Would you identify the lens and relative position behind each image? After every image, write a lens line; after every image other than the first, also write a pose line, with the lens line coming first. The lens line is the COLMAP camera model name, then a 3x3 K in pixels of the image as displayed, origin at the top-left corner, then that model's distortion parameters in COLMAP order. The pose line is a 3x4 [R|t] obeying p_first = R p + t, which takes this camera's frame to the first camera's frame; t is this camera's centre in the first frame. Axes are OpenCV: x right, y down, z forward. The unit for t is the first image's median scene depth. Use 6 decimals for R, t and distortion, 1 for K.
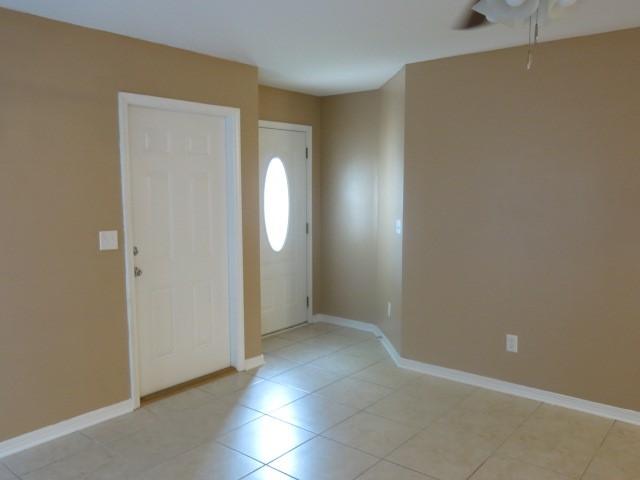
lens RADIAL K [[534.9, 0, 320.2], [0, 534.9, 239.7], [0, 0, 1]] dist [0.000314, -0.011775]
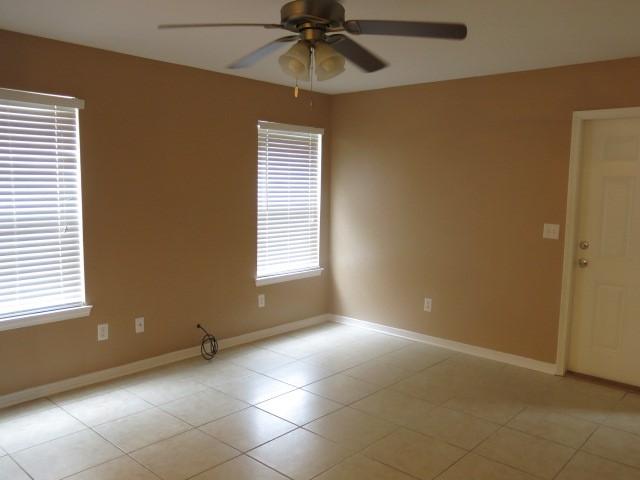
lens RADIAL K [[534.9, 0, 318.6], [0, 534.9, 242.6], [0, 0, 1]] dist [0.000314, -0.011775]
pose [[-0.056777, 0.118705, -0.991305, 0.861308], [-0.124090, 0.984368, 0.124982, -0.060287], [0.990645, 0.130107, -0.041160, 0.494797]]
